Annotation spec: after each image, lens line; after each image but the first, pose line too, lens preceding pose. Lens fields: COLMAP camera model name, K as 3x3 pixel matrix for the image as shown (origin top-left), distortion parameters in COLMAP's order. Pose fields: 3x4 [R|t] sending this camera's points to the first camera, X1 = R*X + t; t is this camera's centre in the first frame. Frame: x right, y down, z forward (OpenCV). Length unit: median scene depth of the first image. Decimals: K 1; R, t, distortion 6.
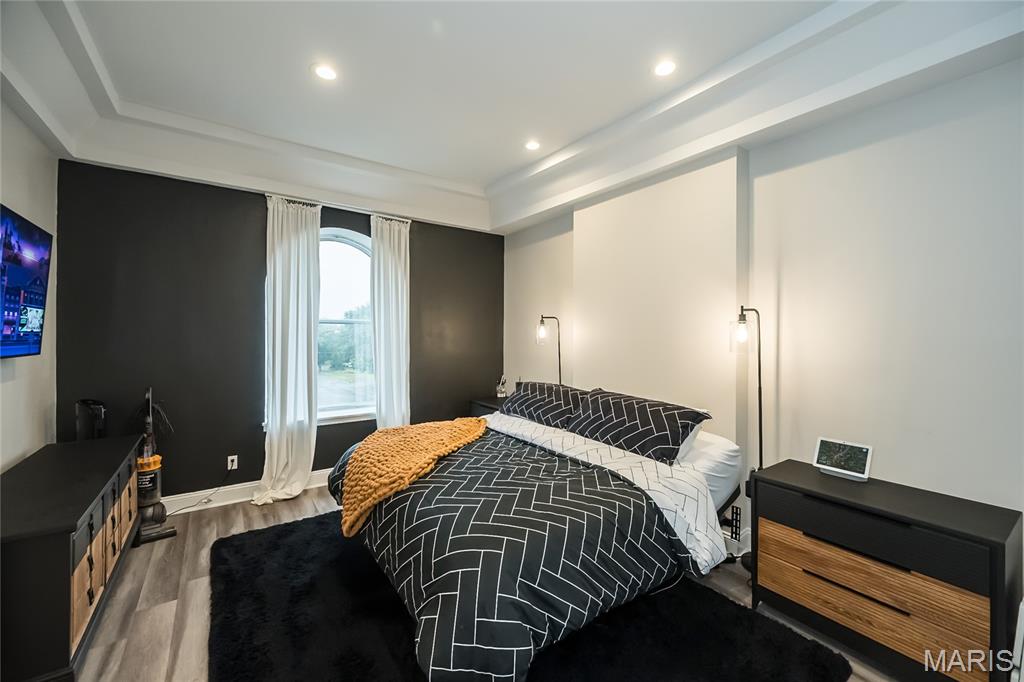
lens RADIAL K [[399.0, 0, 489.8], [0, 399.0, 339.1], [0, 0, 1]] dist [0.000220, 0.000085]
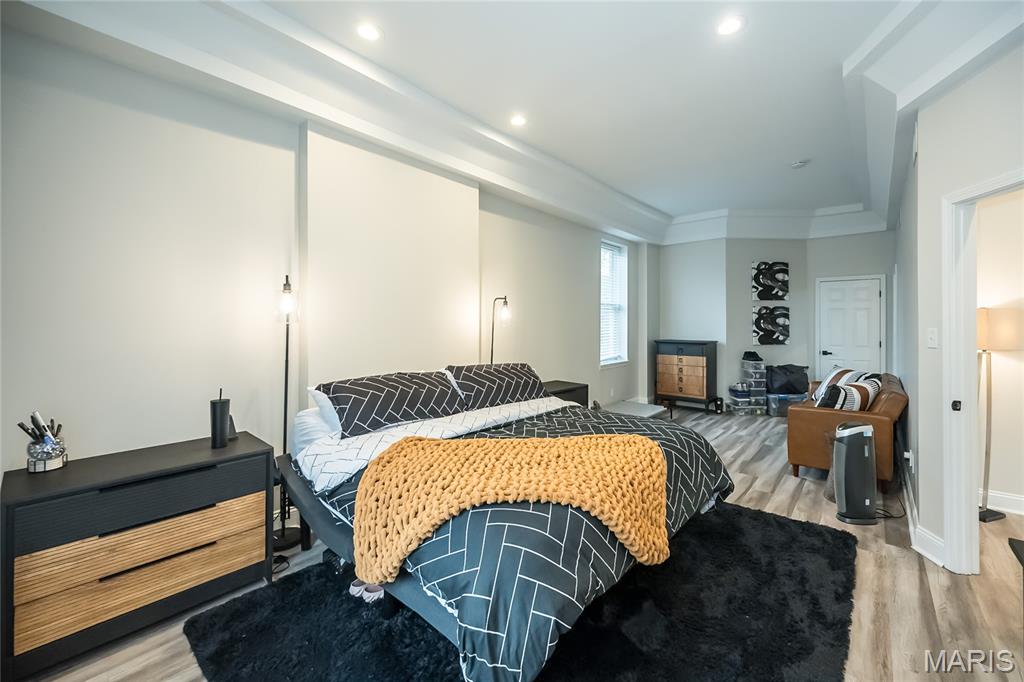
lens RADIAL K [[401.4, 0, 492.9], [0, 401.4, 344.4], [0, 0, 1]] dist [0.002153, 0.000182]
pose [[-0.232773, -0.074469, 0.969676, -0.689793], [-0.004338, 0.997134, 0.075537, -0.007245], [-0.972521, 0.013376, -0.232429, 1.058246]]
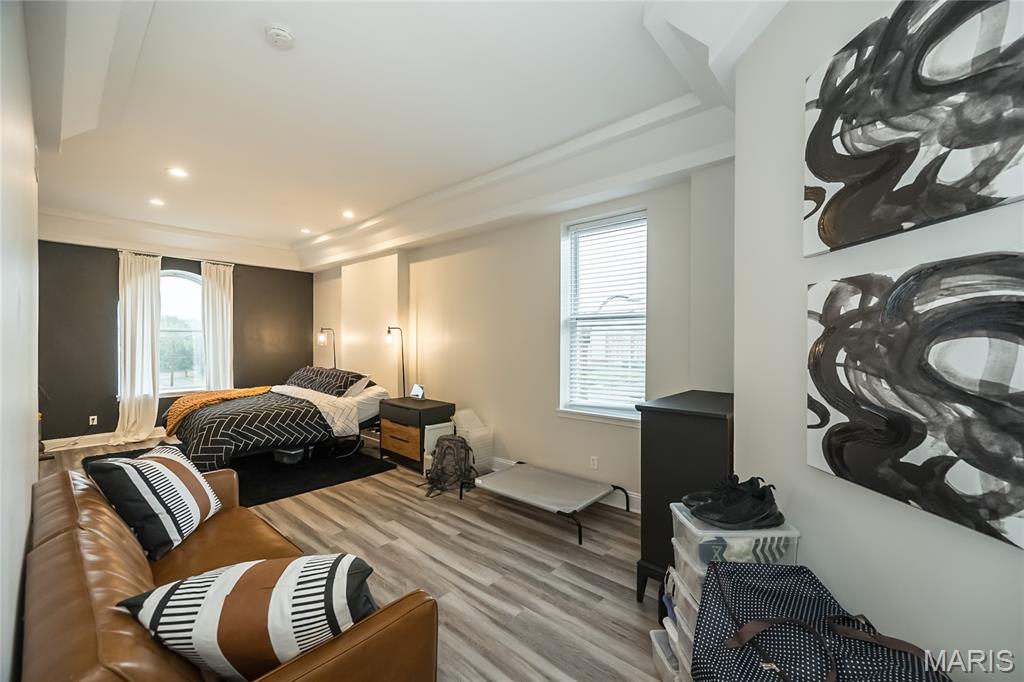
lens RADIAL K [[405.6, 0, 512.2], [0, 405.6, 346.6], [0, 0, 1]] dist [0.000795, 0.000029]
pose [[0.964486, -0.002063, 0.264127, 0.518254], [0.000731, 0.999987, 0.005141, 0.011521], [-0.264134, -0.004765, 0.964474, -0.964078]]
